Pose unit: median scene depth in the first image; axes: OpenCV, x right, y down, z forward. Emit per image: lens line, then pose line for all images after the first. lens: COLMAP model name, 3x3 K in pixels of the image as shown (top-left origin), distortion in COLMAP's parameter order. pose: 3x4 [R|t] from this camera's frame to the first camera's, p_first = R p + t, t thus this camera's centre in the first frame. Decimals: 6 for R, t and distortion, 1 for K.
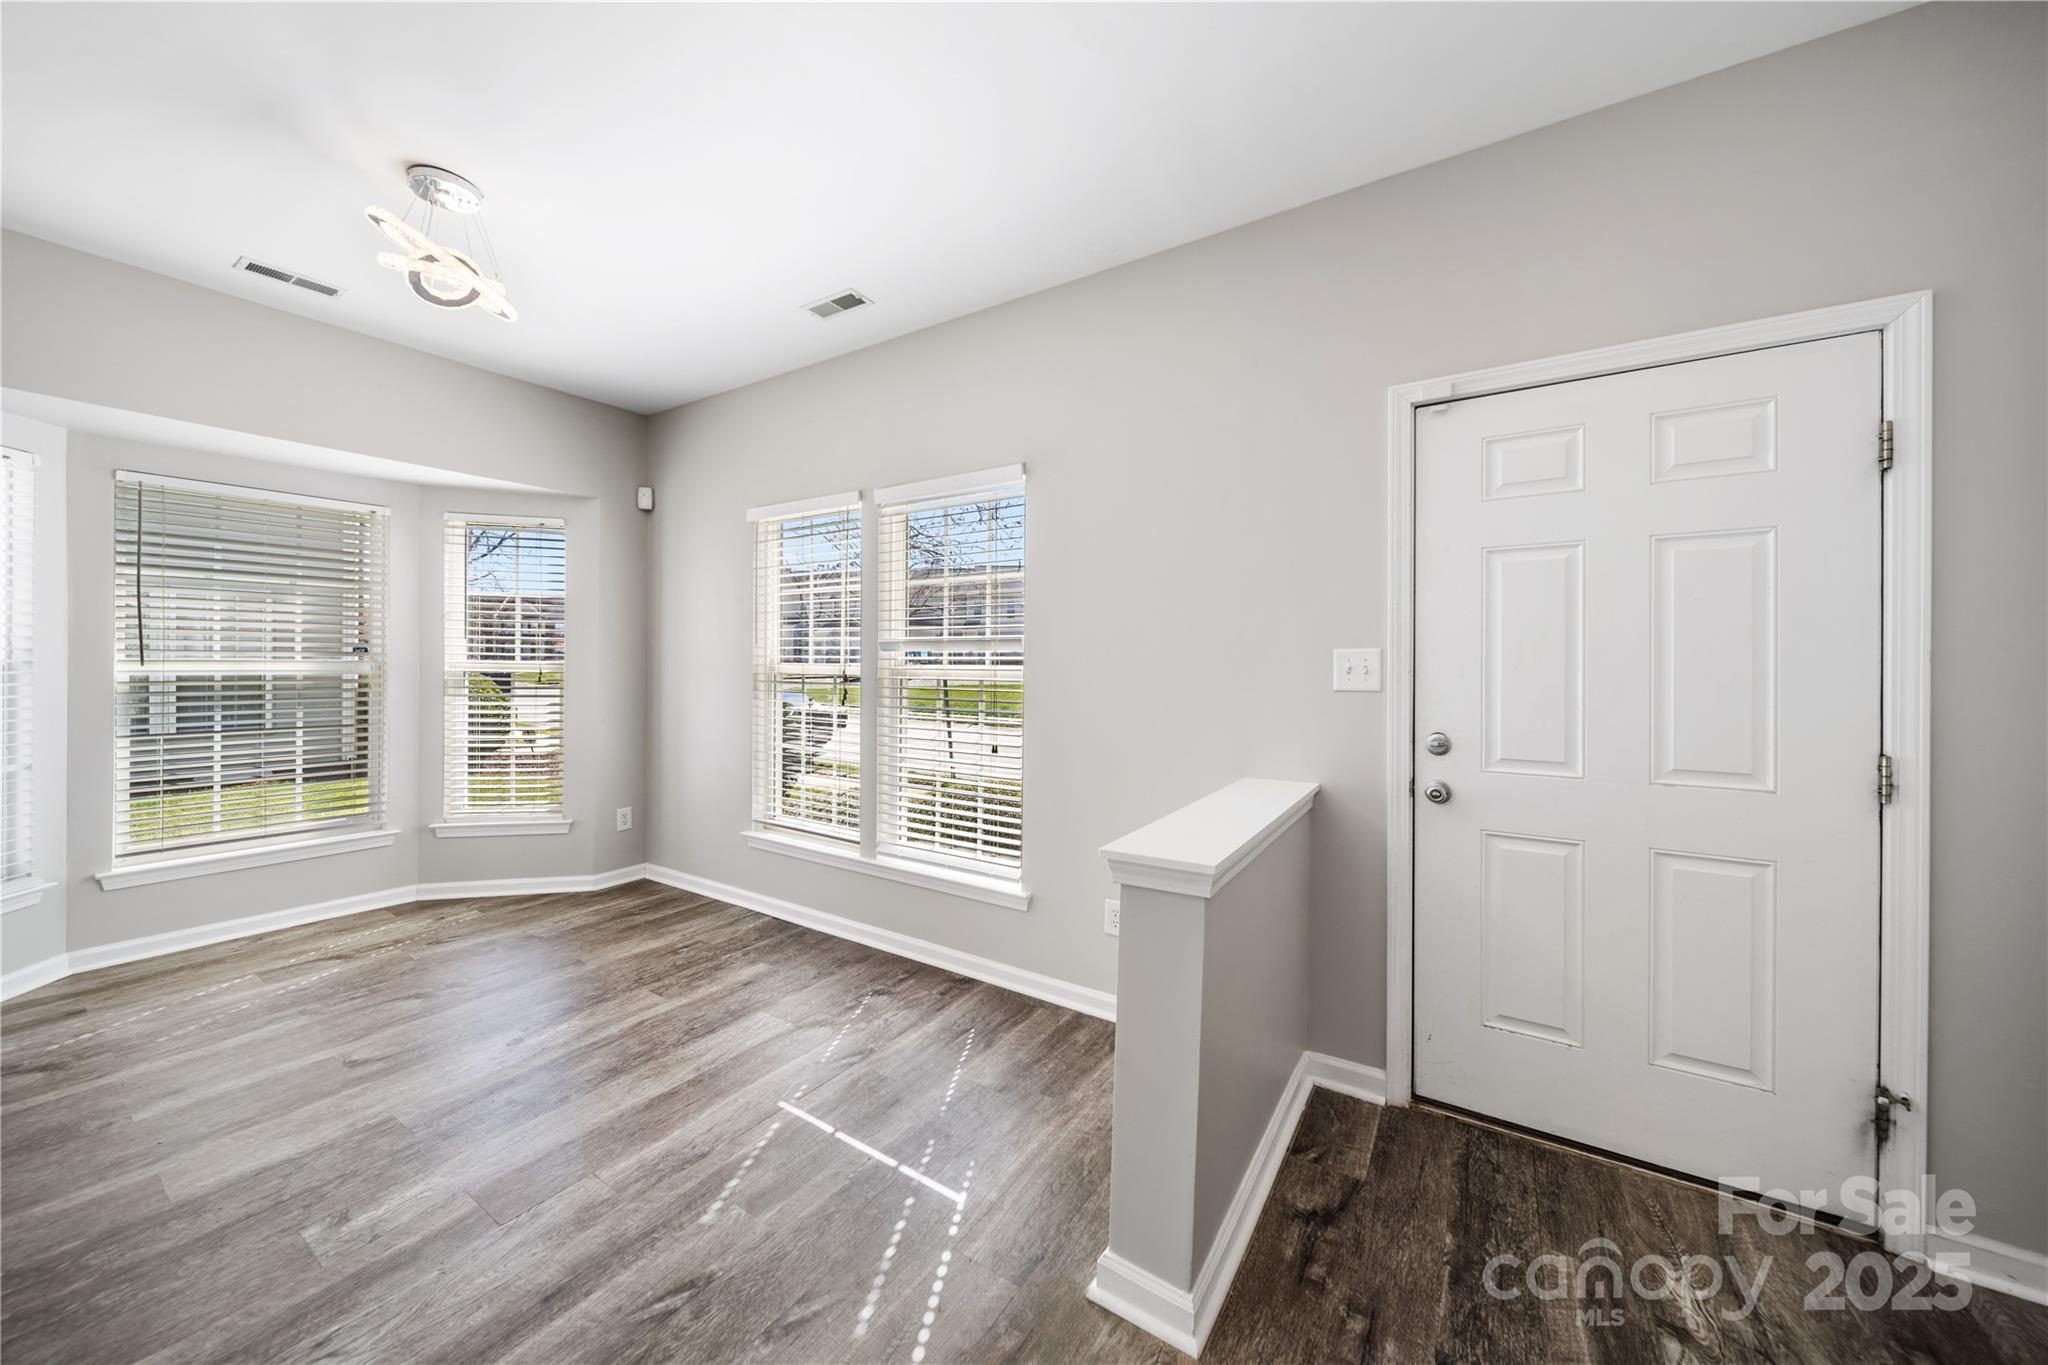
lens RADIAL K [[711.2, 0, 1048.9], [0, 711.2, 668.3], [0, 0, 1]] dist [-0.000759, -0.001128]
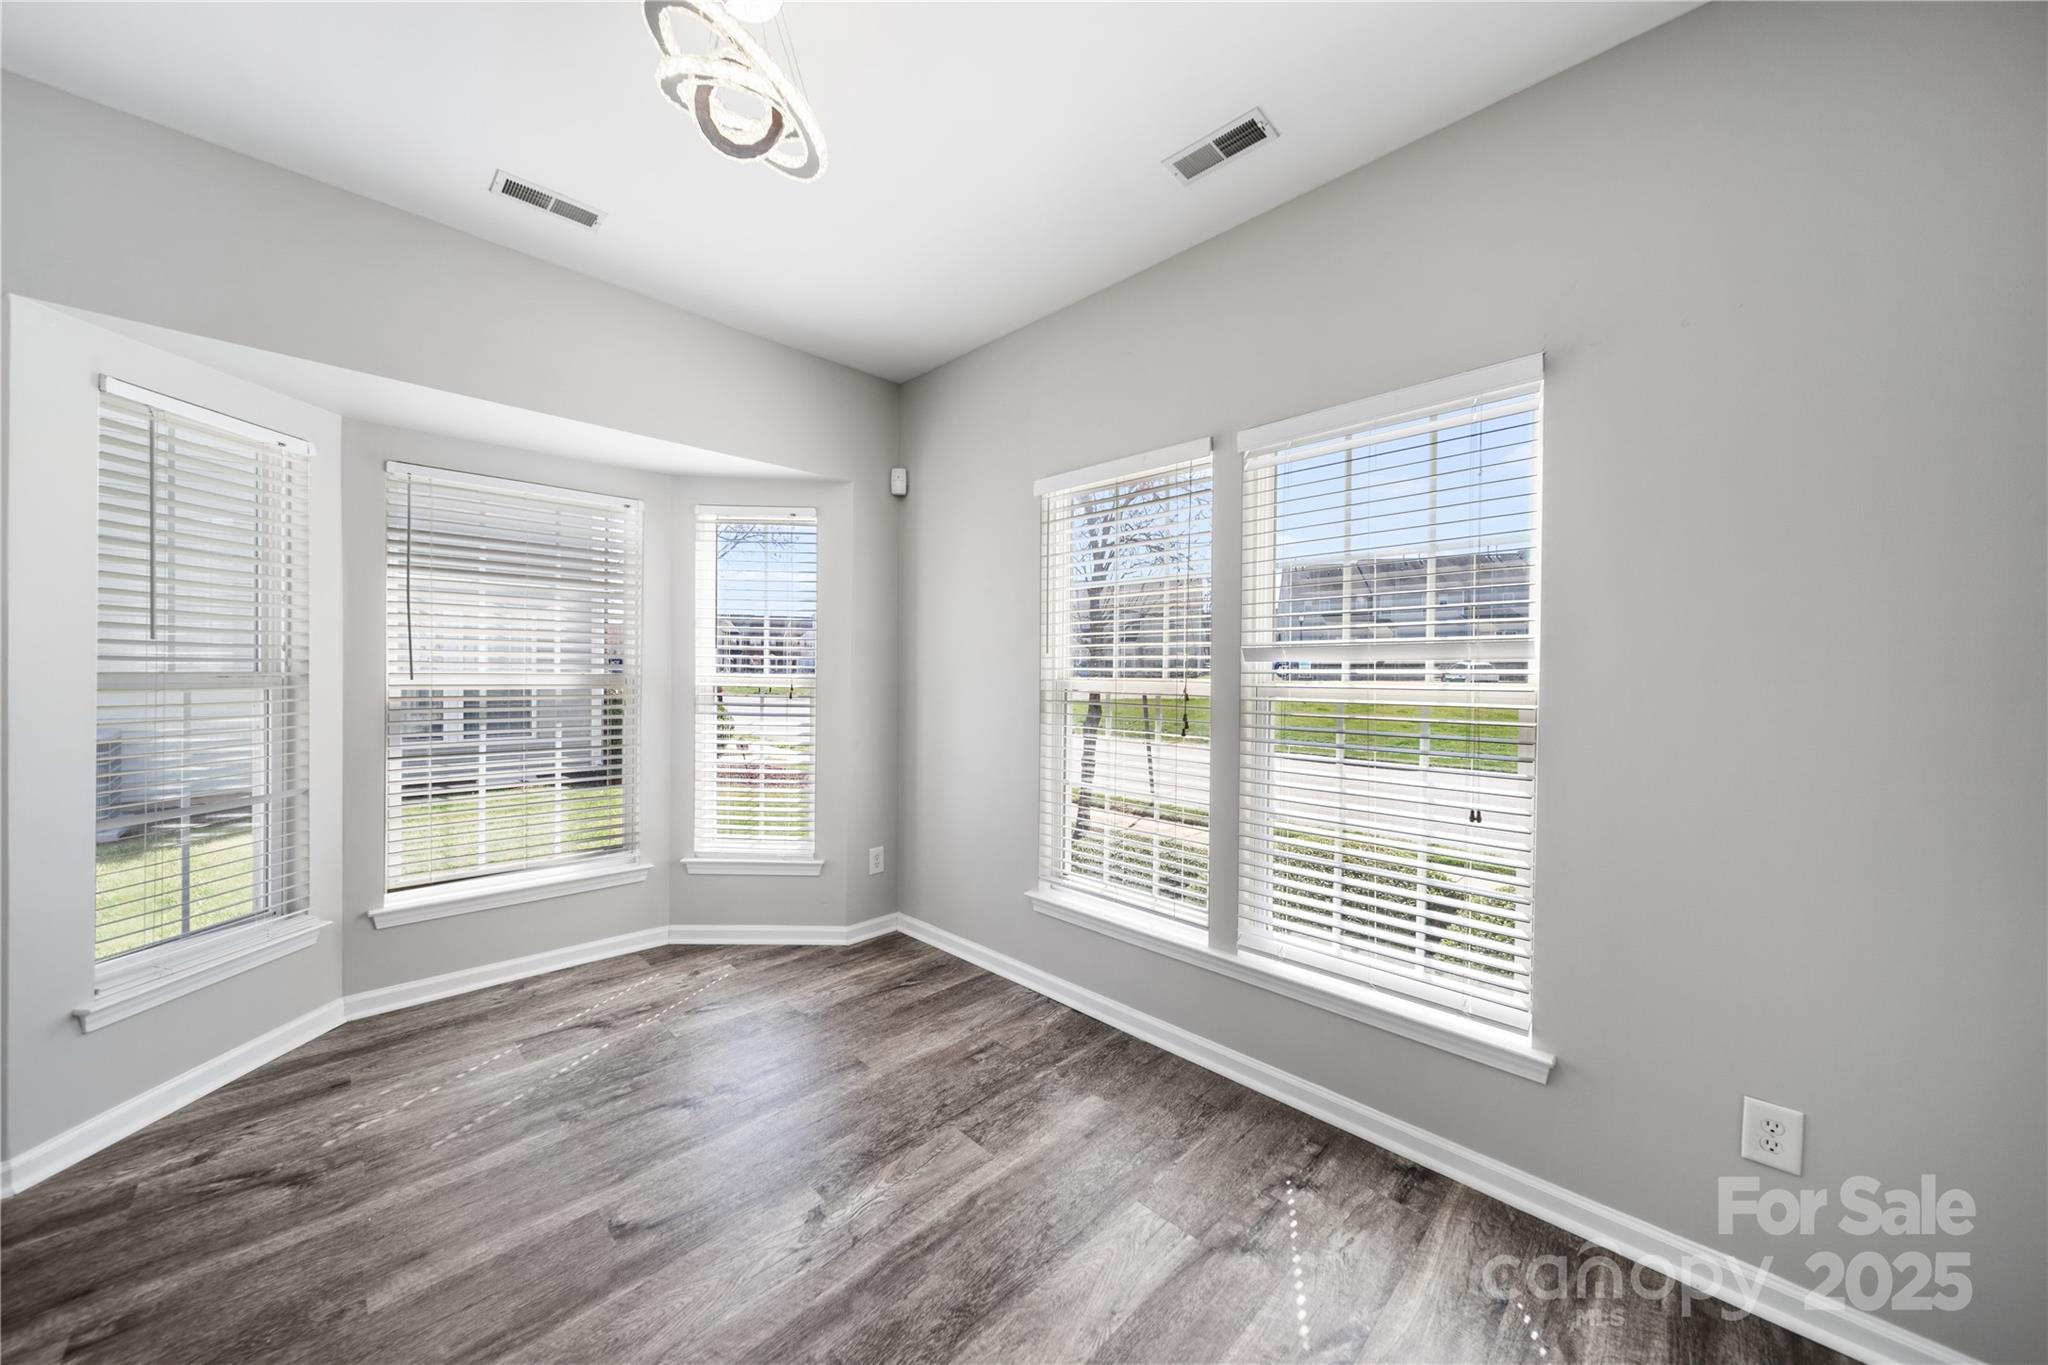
lens RADIAL K [[711.2, 0, 1037.7], [0, 711.2, 685.0], [0, 0, 1]] dist [-0.000759, -0.001128]
pose [[0.976110, 0.004896, -0.217222, -0.280840], [-0.003513, 0.999971, 0.006754, -0.004785], [0.217248, -0.005829, 0.976099, 0.265298]]
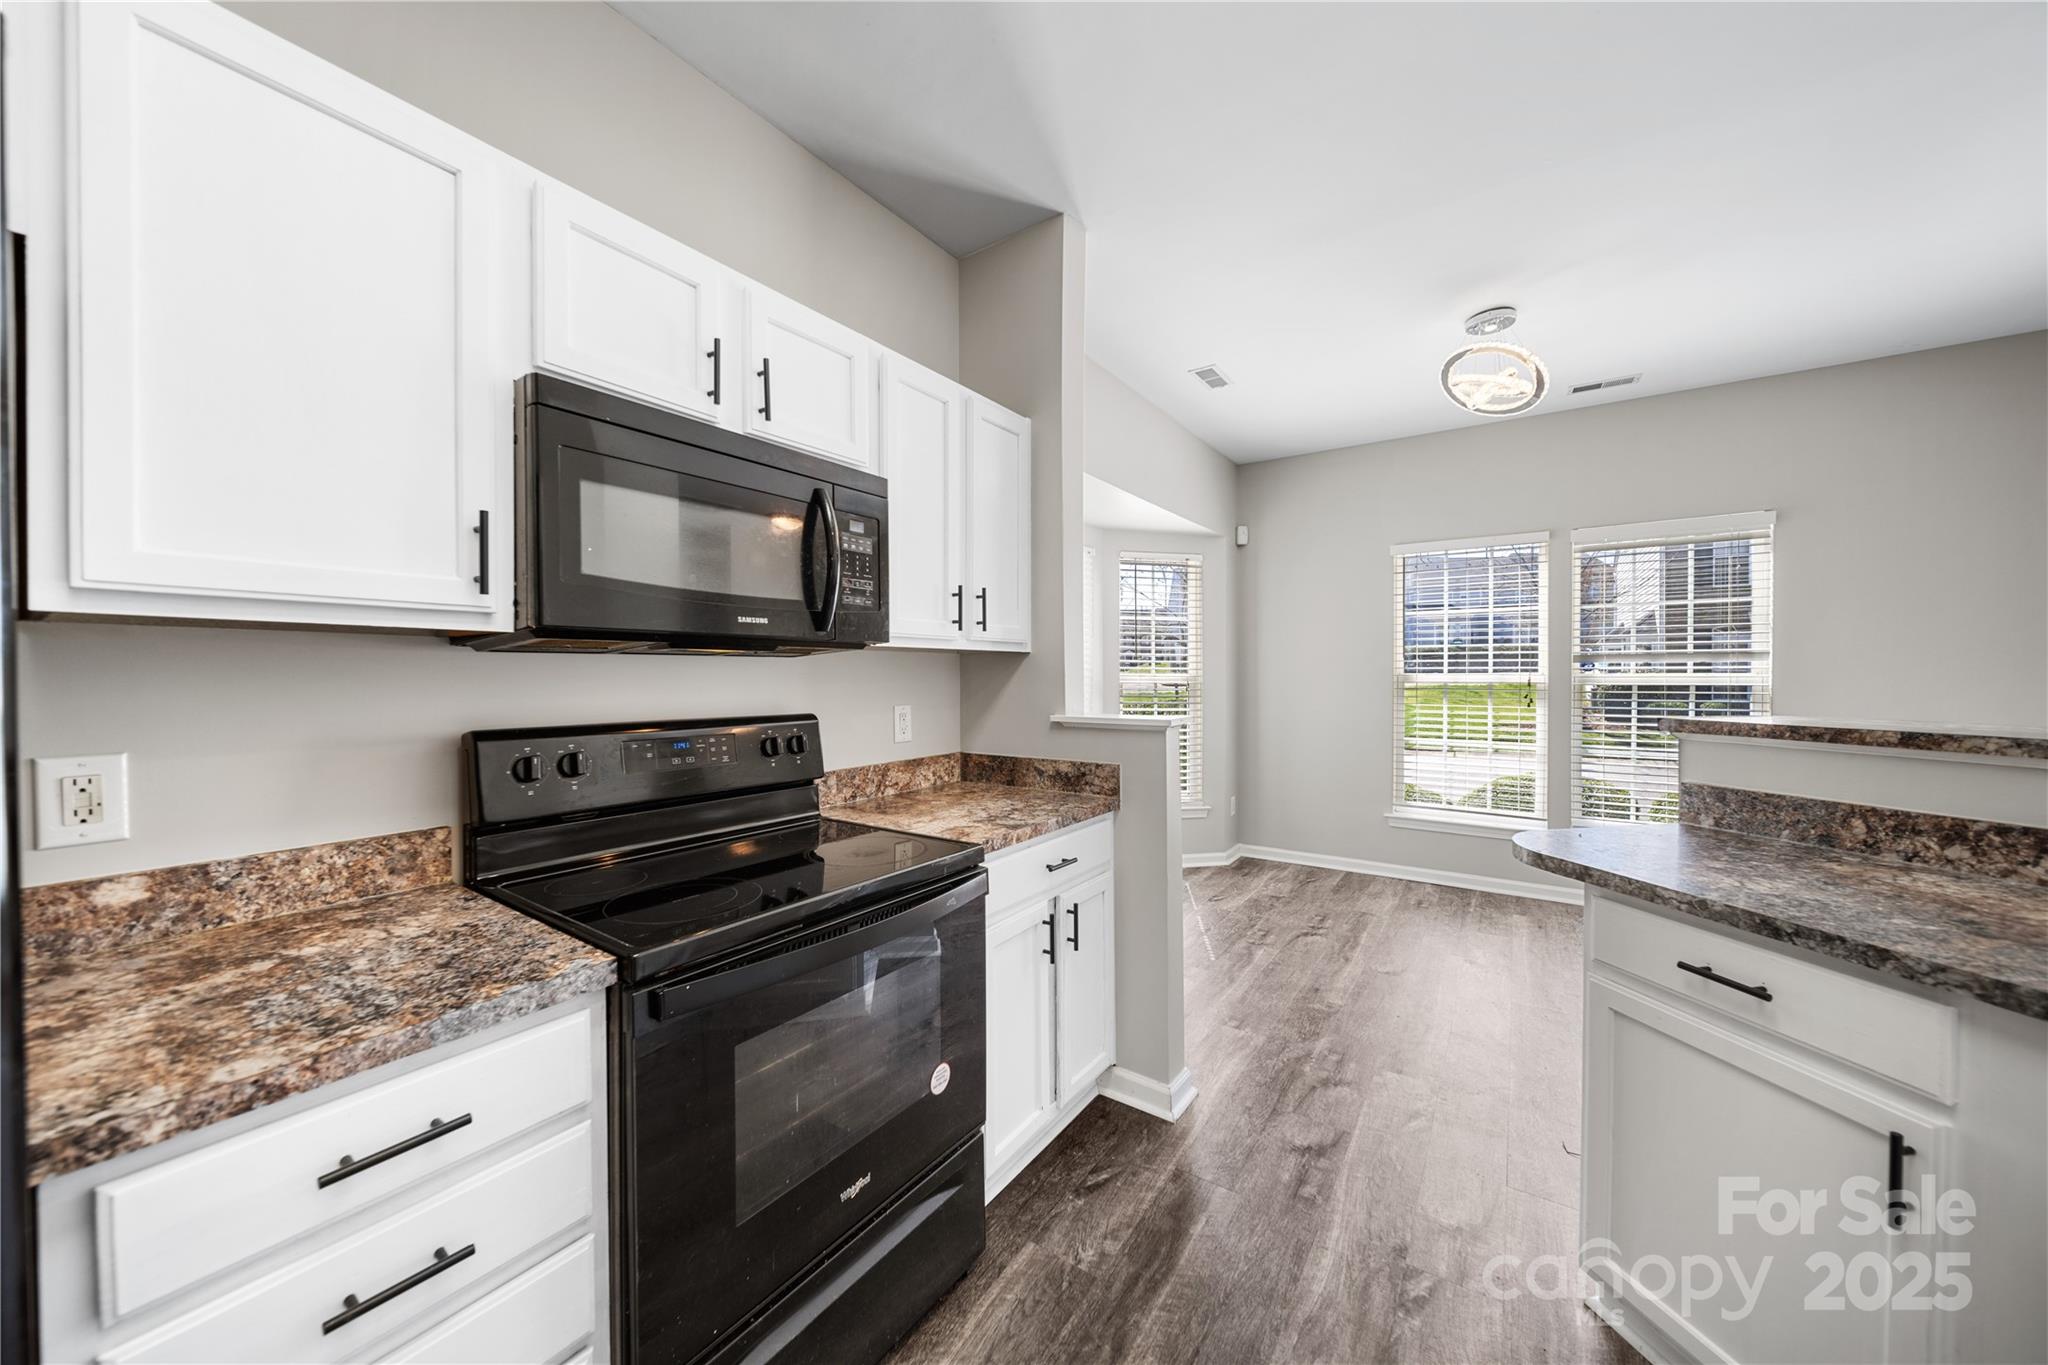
lens RADIAL K [[711.2, 0, 1023.5], [0, 711.2, 688.6], [0, 0, 1]] dist [-0.000759, -0.001128]
pose [[0.998465, -0.009230, -0.054606, -1.096582], [0.009939, 0.999870, 0.012727, -0.004661], [0.054482, -0.013250, 0.998427, -0.259808]]
